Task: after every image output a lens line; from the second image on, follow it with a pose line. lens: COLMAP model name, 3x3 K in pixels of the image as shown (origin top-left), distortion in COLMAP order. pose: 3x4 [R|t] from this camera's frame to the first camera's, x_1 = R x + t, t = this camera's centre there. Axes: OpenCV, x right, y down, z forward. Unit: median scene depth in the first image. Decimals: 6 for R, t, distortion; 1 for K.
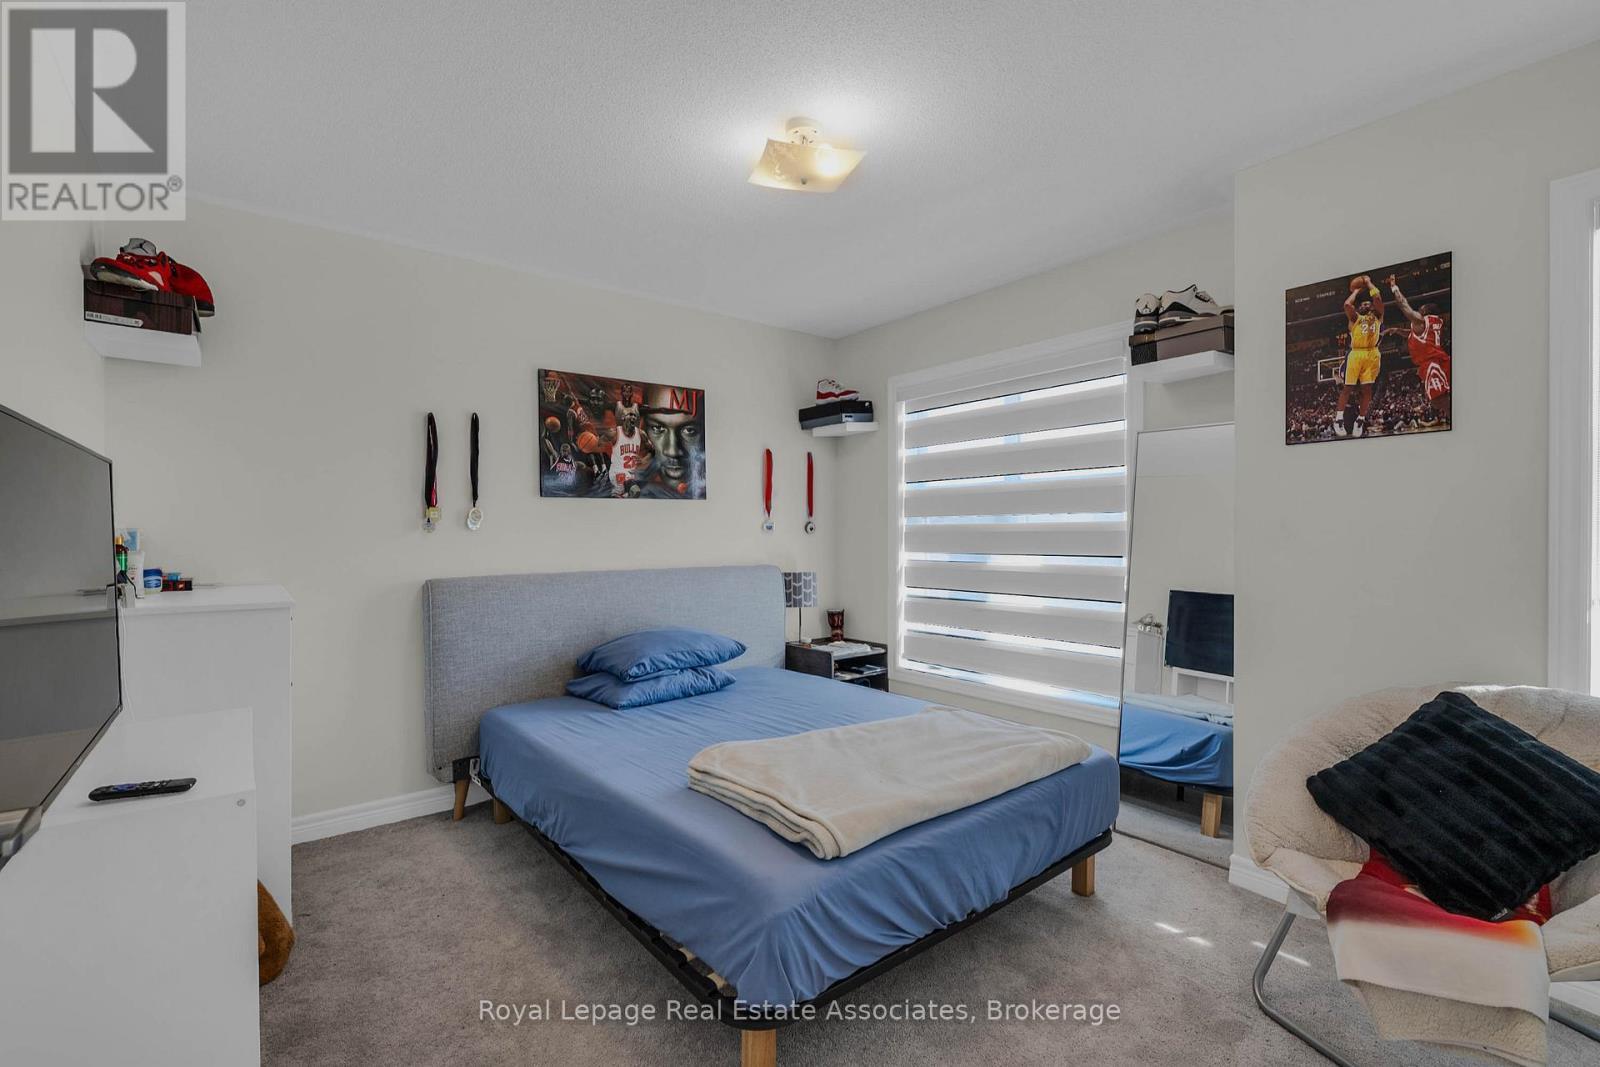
lens RADIAL K [[696.8, 0, 795.1], [0, 696.8, 537.7], [0, 0, 1]] dist [-0.001417, -0.000169]
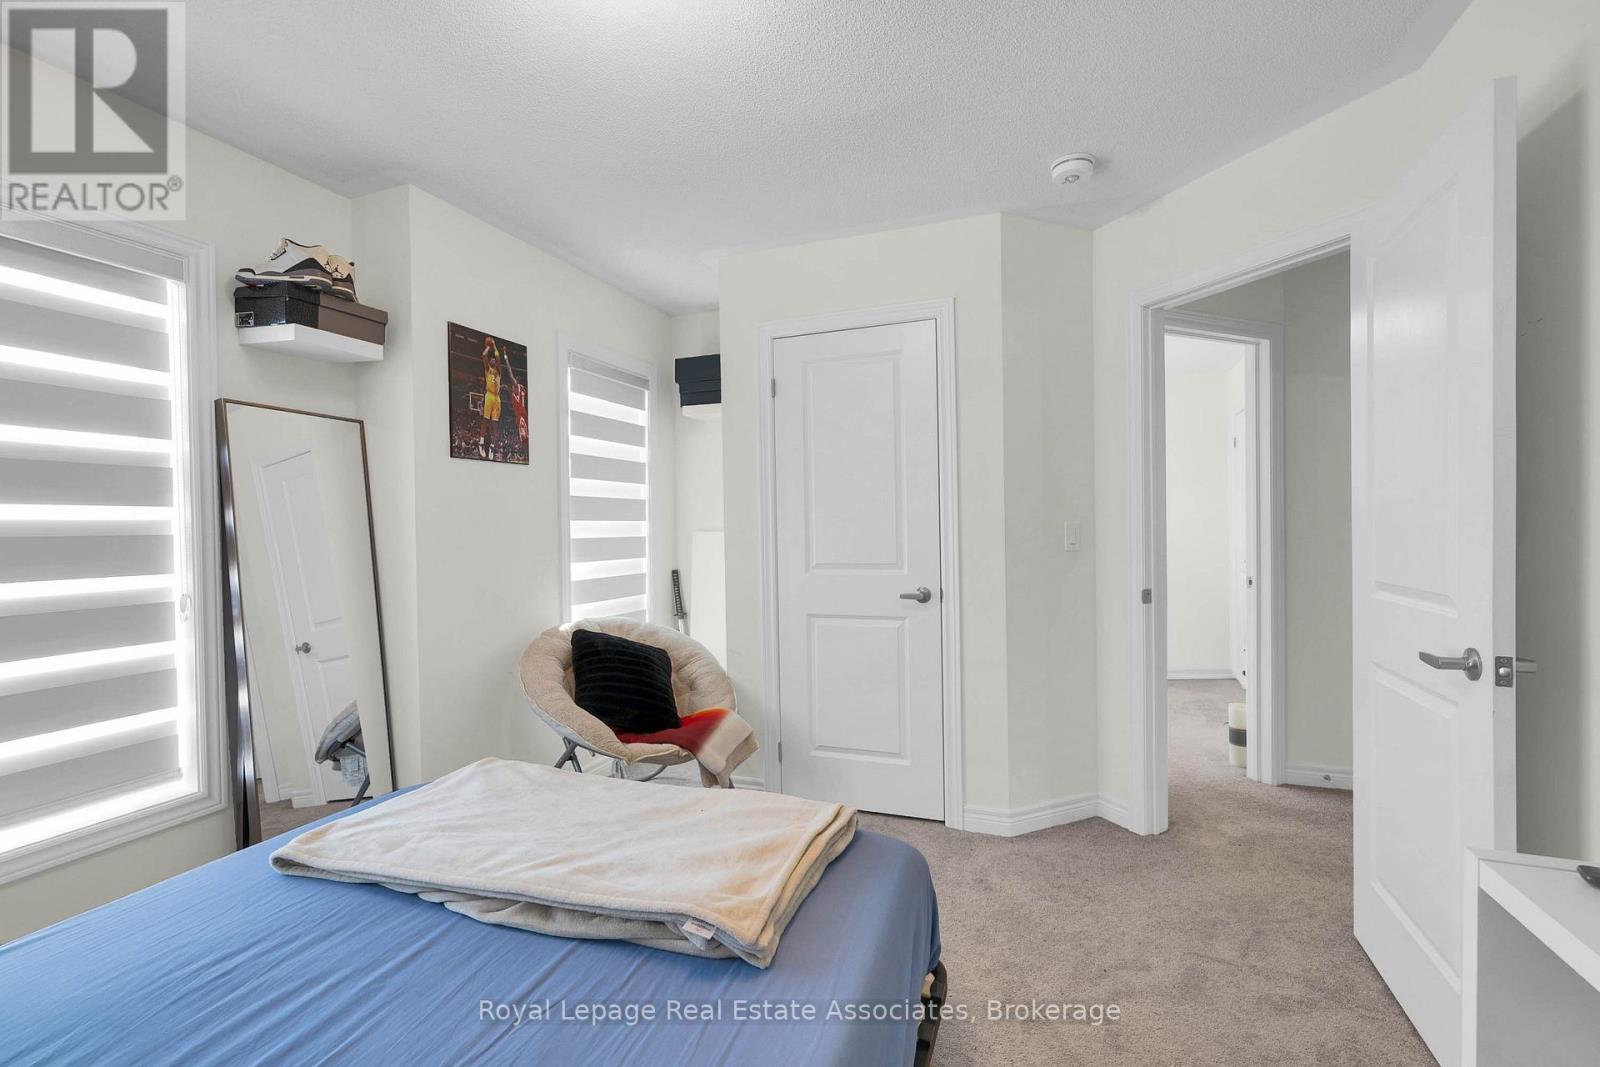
lens RADIAL K [[714.3, 0, 804.3], [0, 714.3, 528.6], [0, 0, 1]] dist [-0.001467, -0.000055]
pose [[-0.520620, -0.009710, 0.853733, -0.653026], [0.001286, 0.999925, 0.012157, -0.030134], [-0.853787, 0.007428, -0.520569, 1.201106]]
